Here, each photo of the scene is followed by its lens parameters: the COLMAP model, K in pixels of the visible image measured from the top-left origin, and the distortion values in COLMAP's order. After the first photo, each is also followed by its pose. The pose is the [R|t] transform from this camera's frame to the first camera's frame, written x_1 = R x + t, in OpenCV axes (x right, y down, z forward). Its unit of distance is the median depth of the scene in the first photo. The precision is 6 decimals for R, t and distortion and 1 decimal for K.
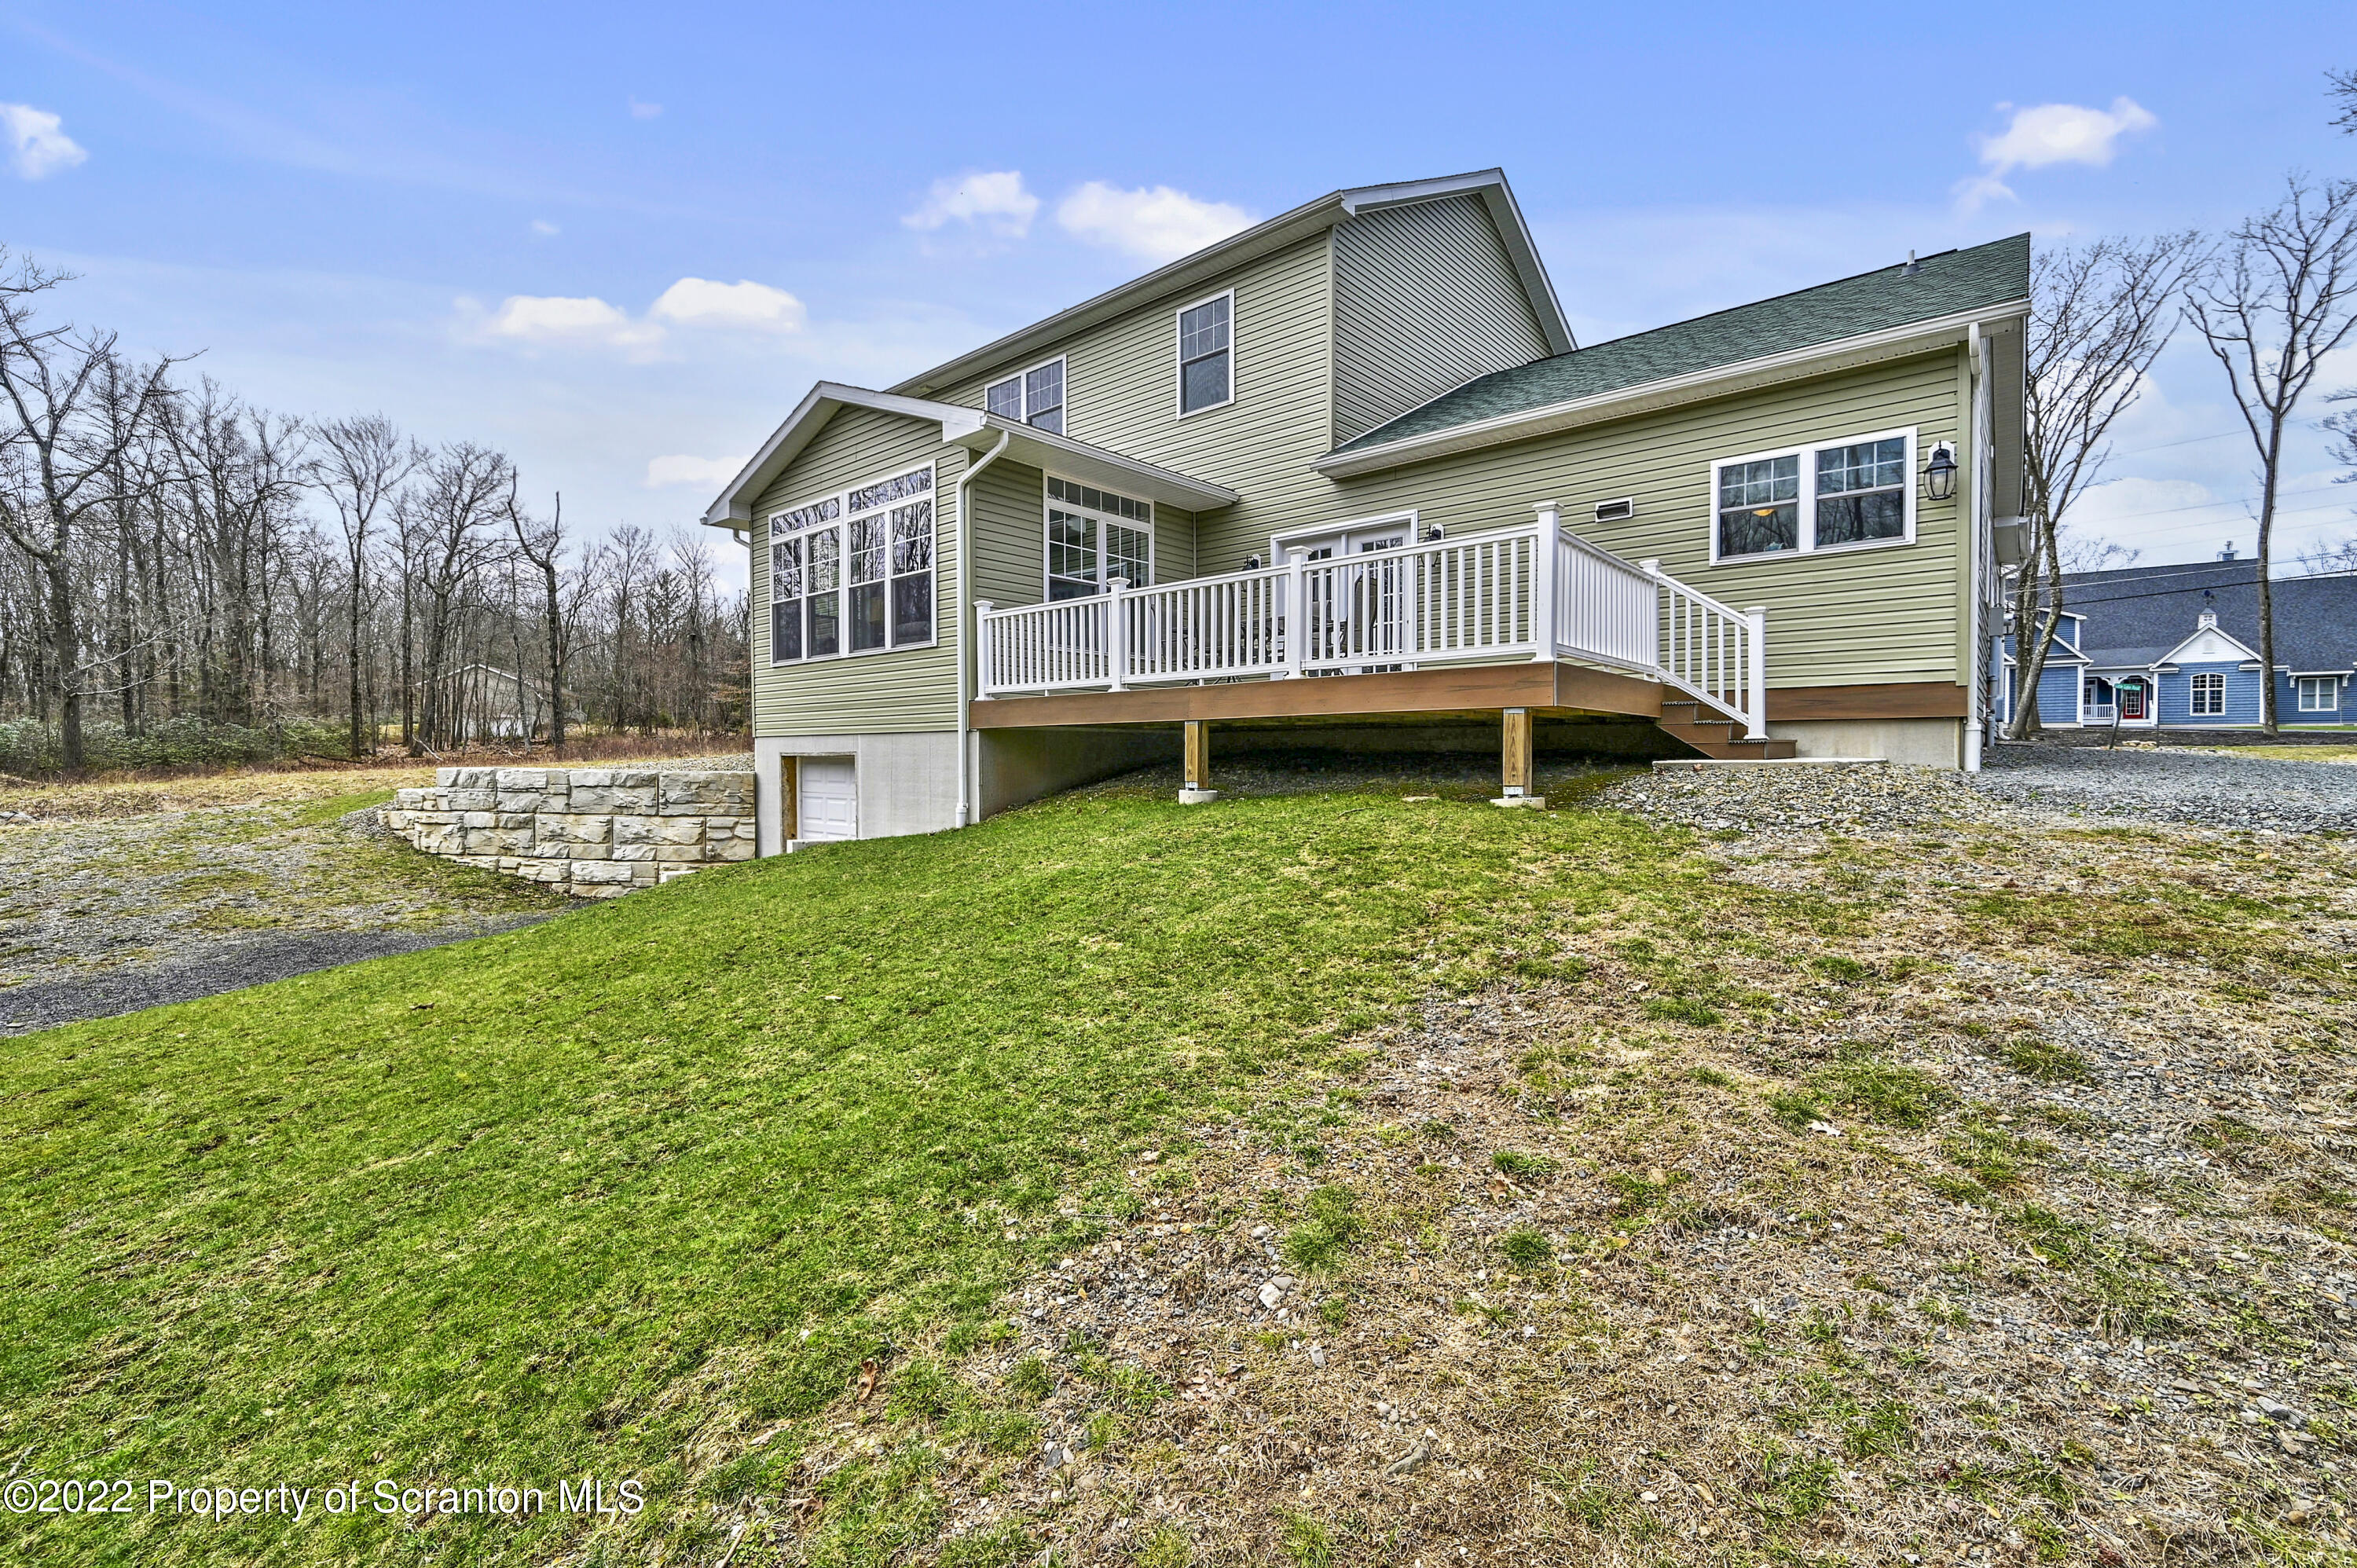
lens RADIAL K [[993.8, 0, 1209.6], [0, 993.8, 784.6], [0, 0, 1]] dist [-0.006804, -0.001101]
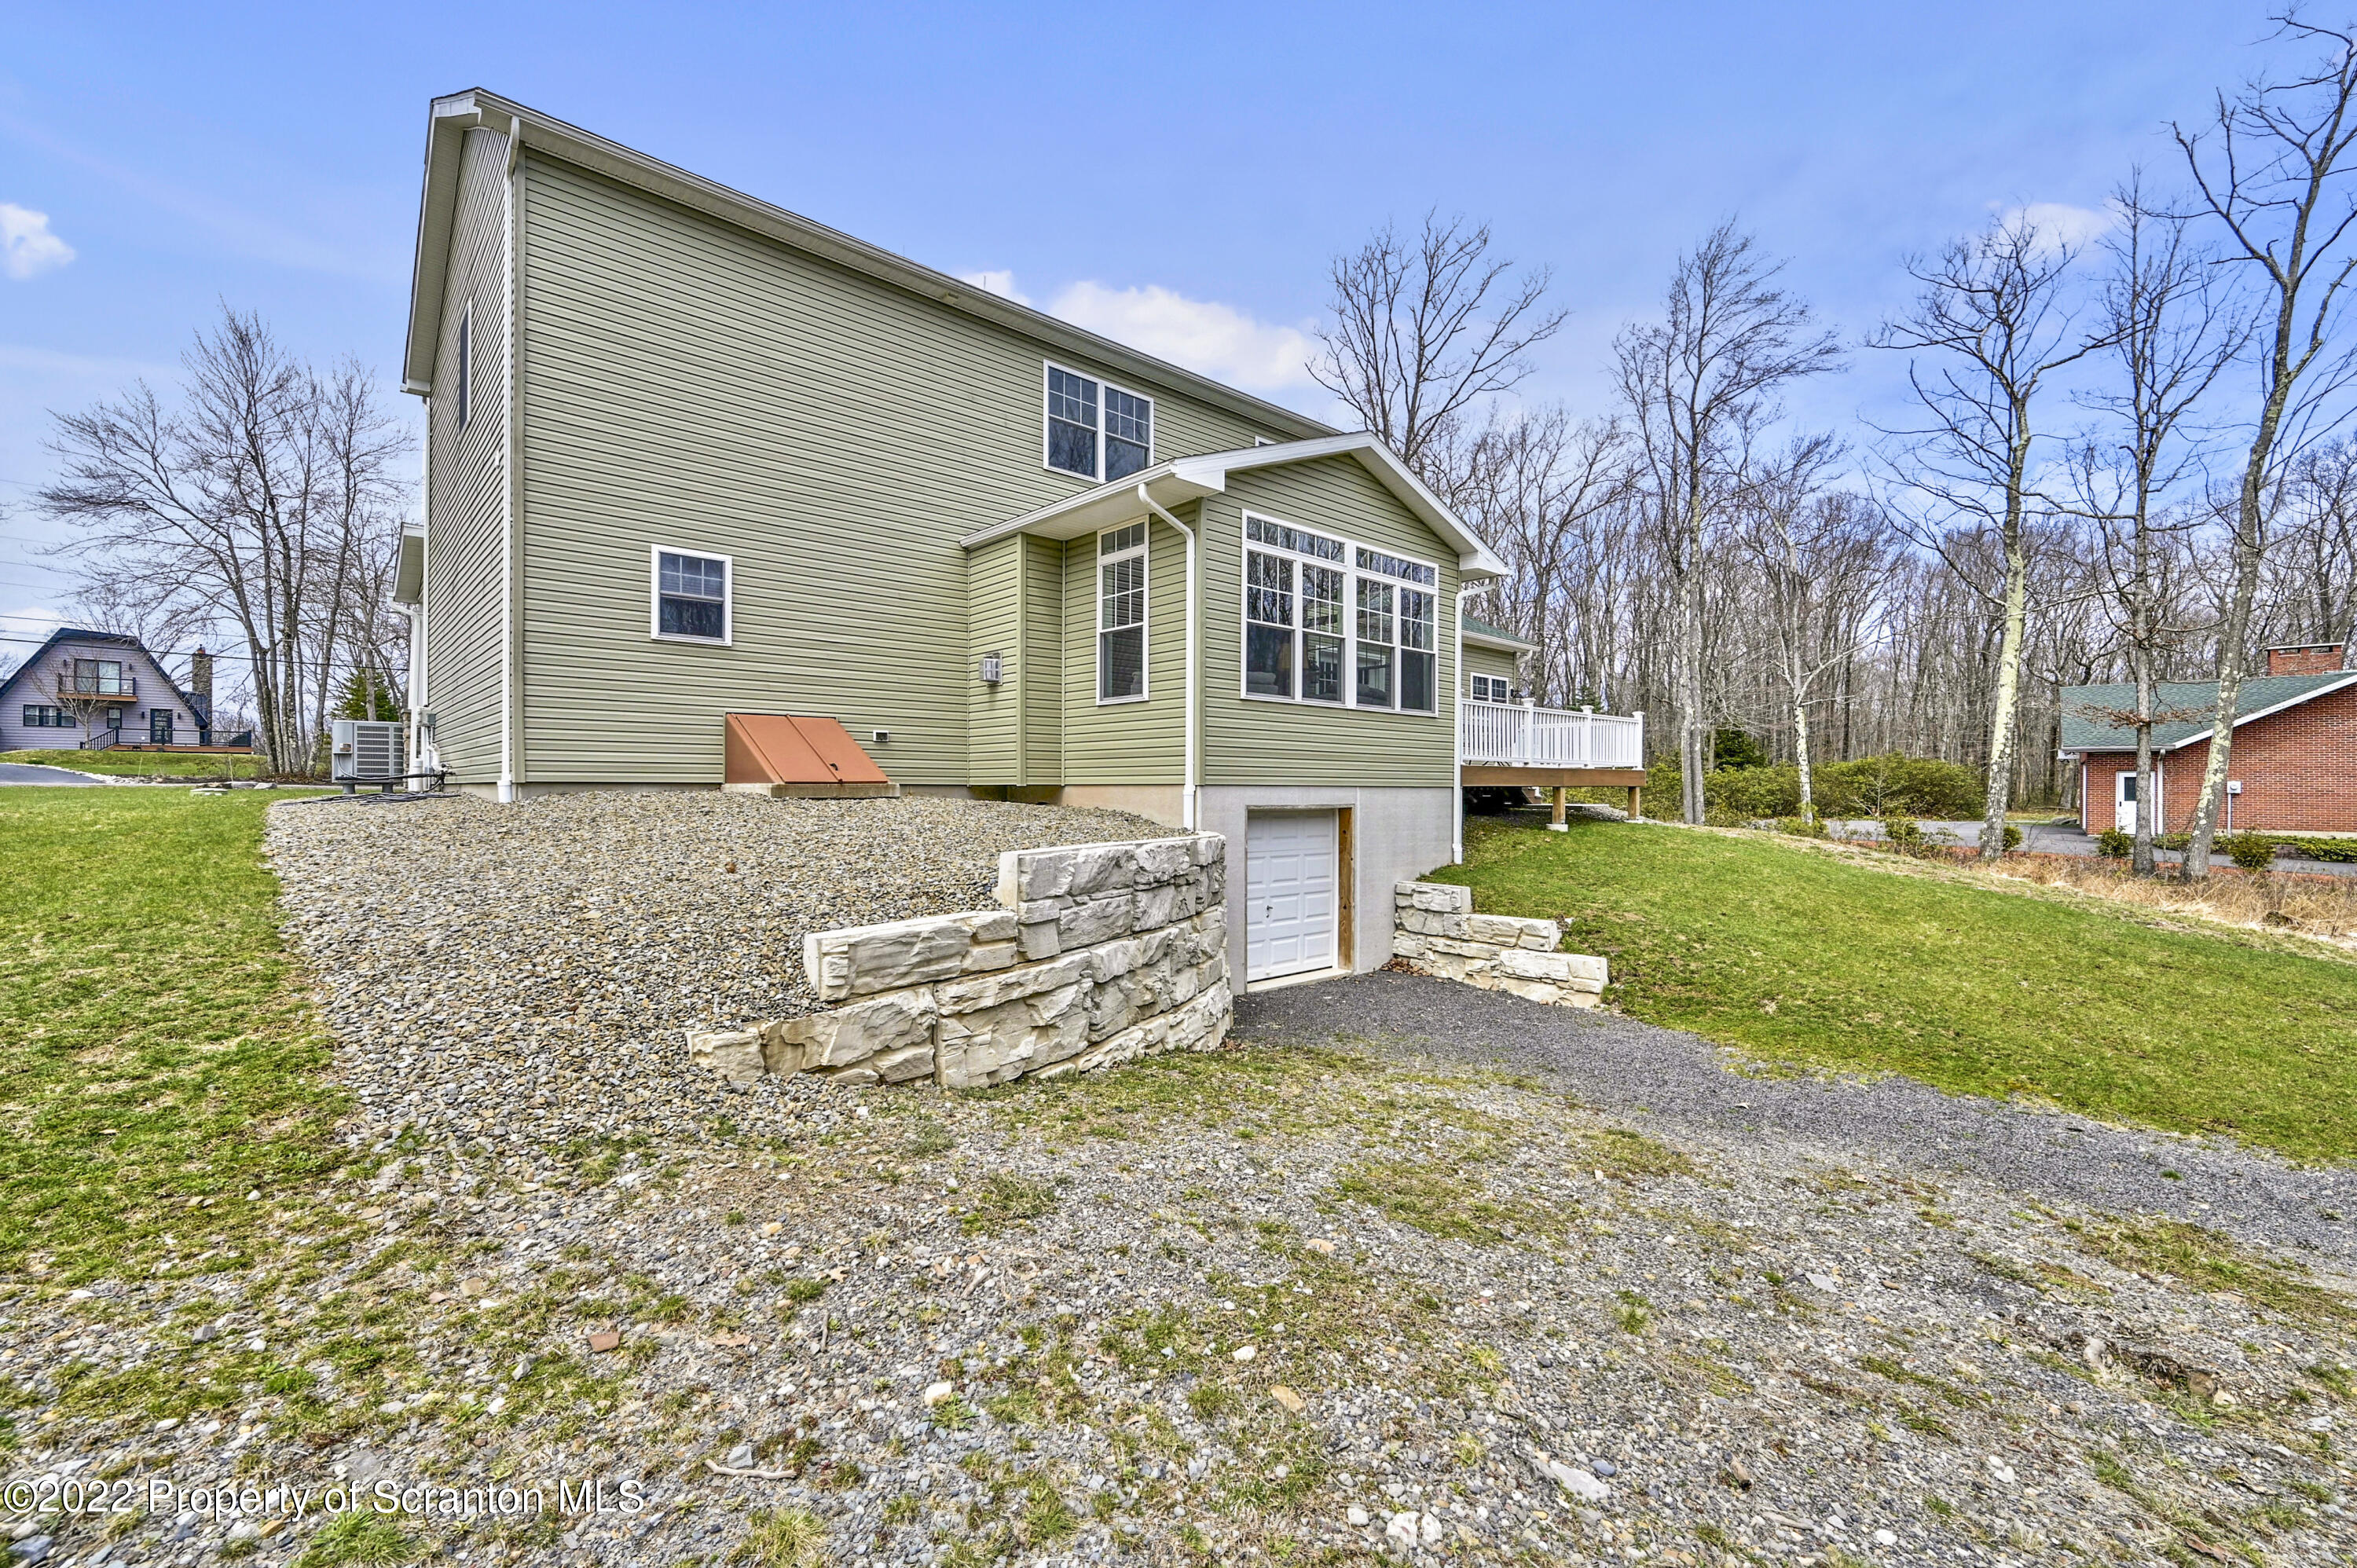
lens RADIAL K [[993.8, 0, 1216.8], [0, 993.8, 796.7], [0, 0, 1]] dist [-0.006804, -0.001101]
pose [[0.101278, -0.001063, 0.994858, -1.325878], [0.026267, 0.999654, -0.001606, -0.042026], [-0.994511, 0.026295, 0.101271, 1.007442]]
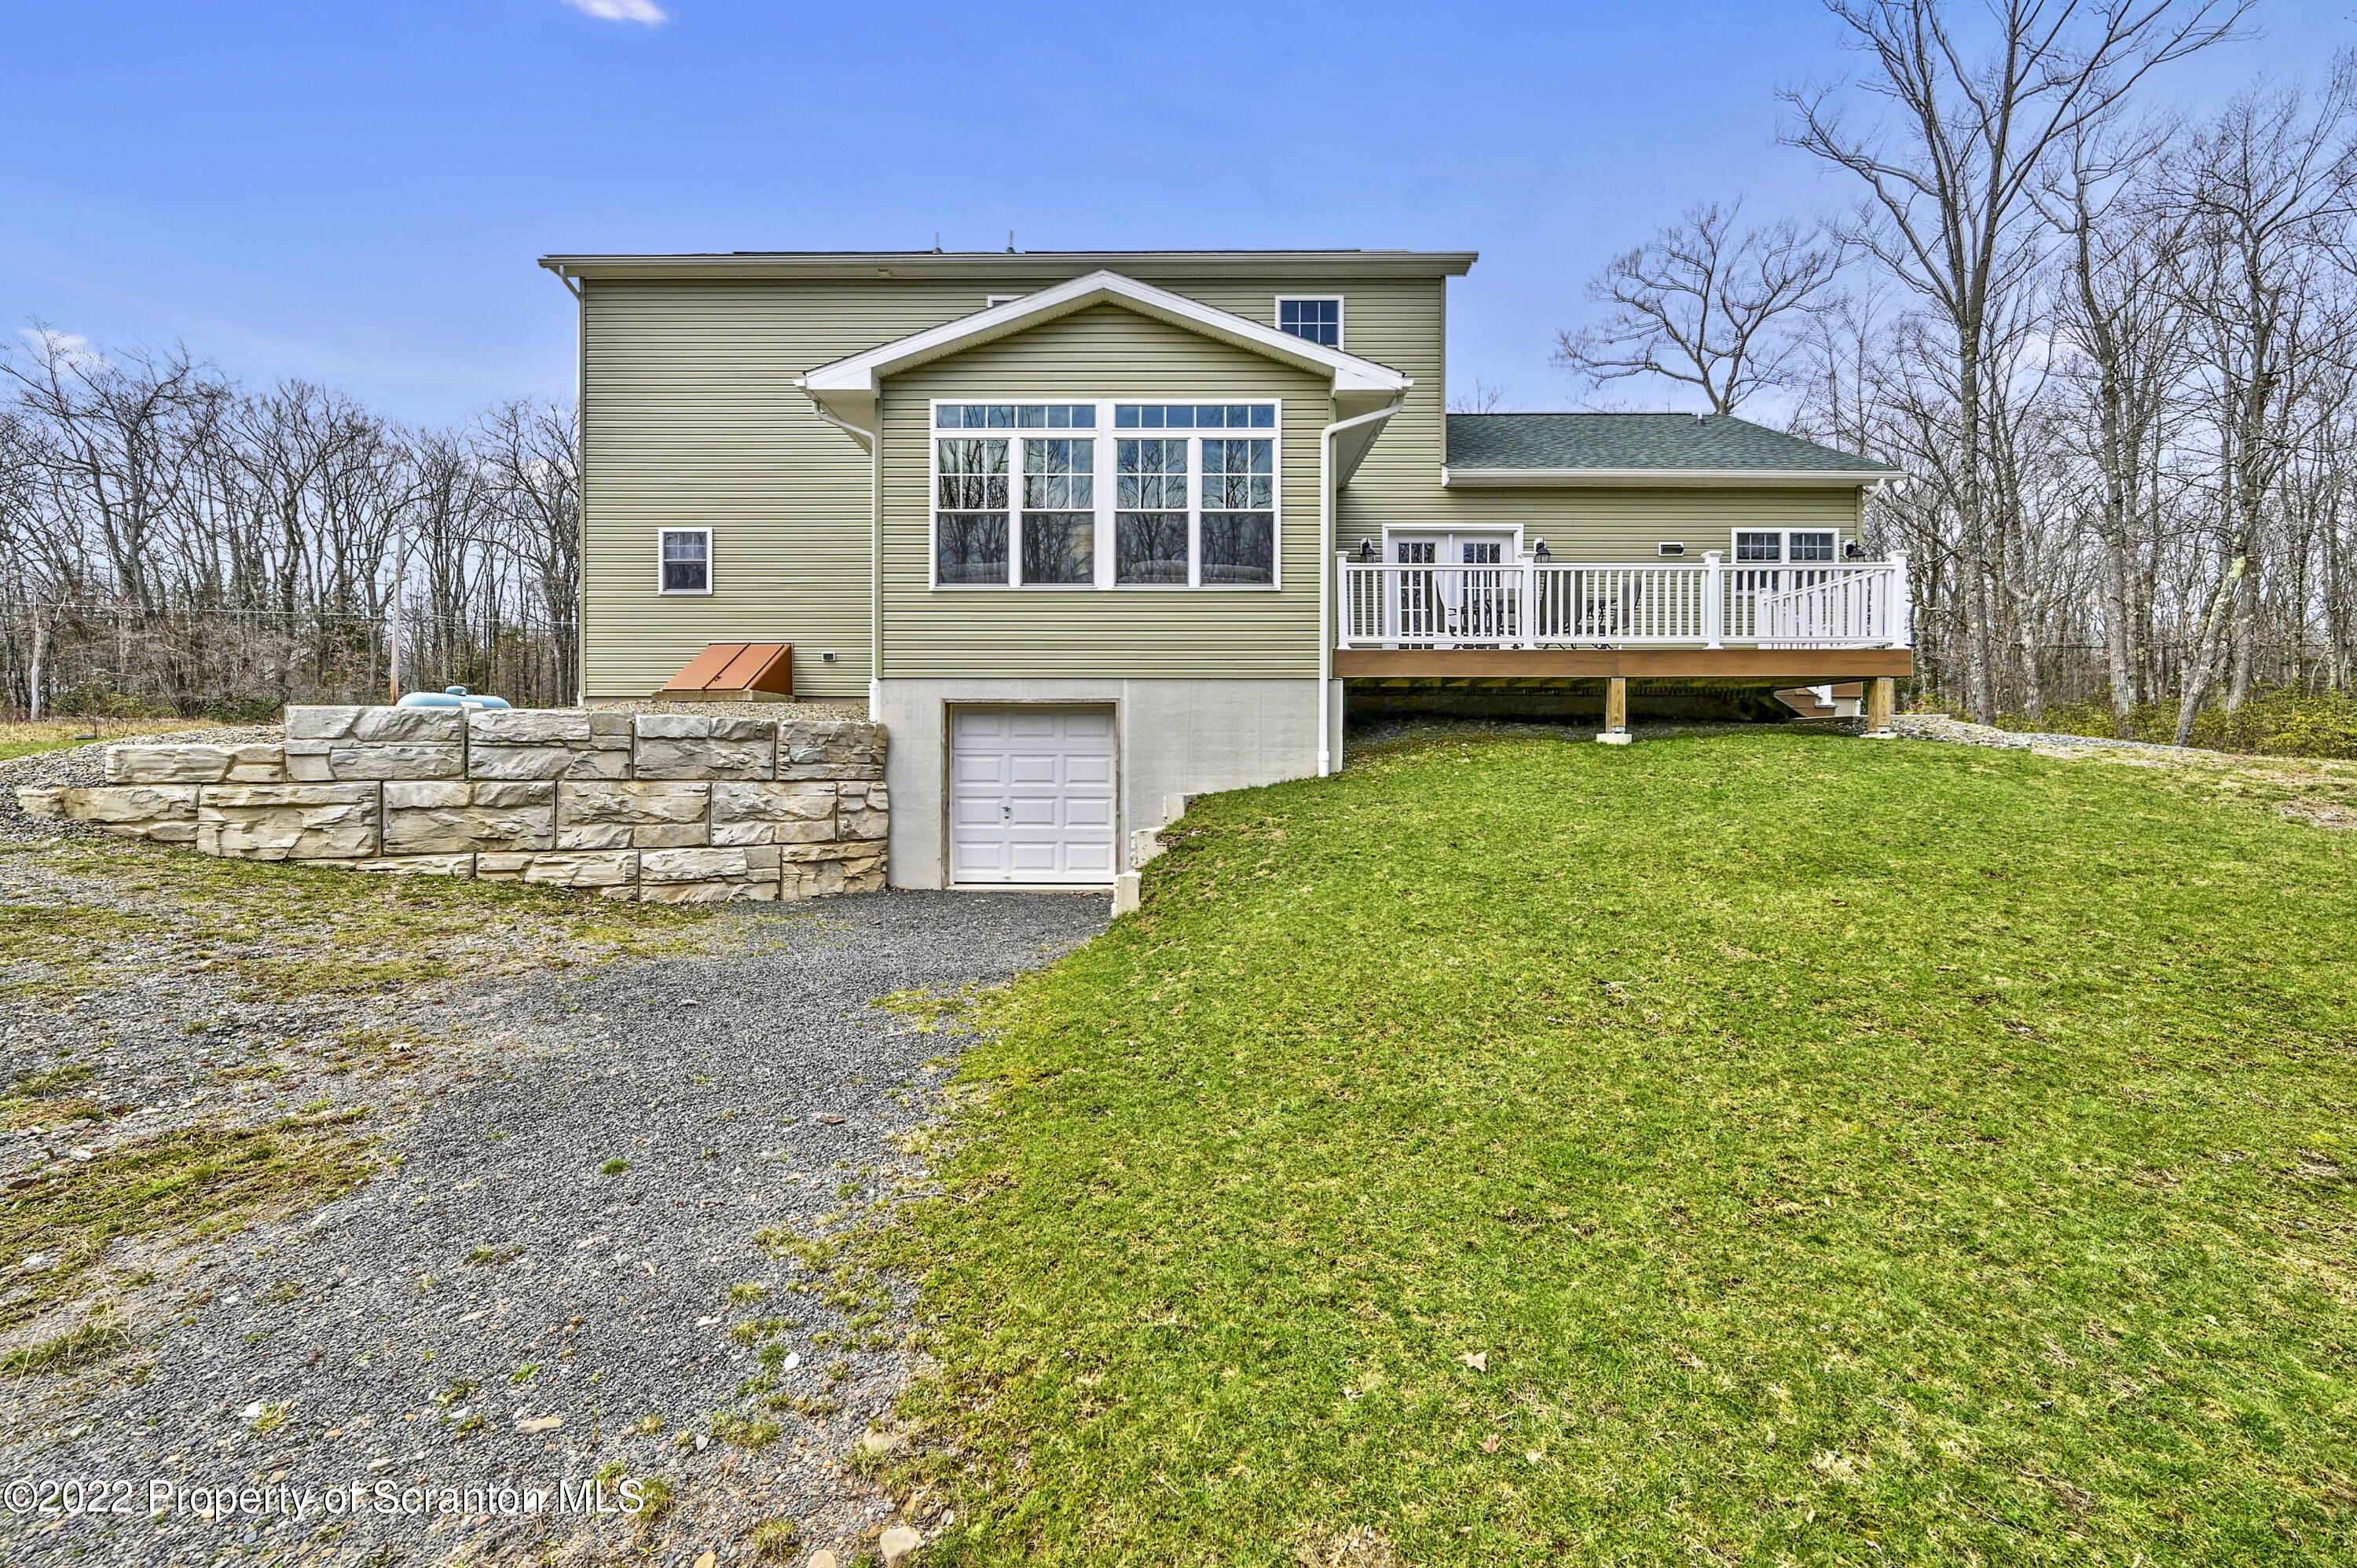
lens RADIAL K [[993.8, 0, 1166.9], [0, 993.8, 768.6], [0, 0, 1]] dist [-0.006804, -0.001101]
pose [[0.765787, -0.007553, 0.643050, -0.865690], [0.014740, 0.999874, -0.005808, 0.033414], [-0.642926, 0.013926, 0.765802, 0.290548]]
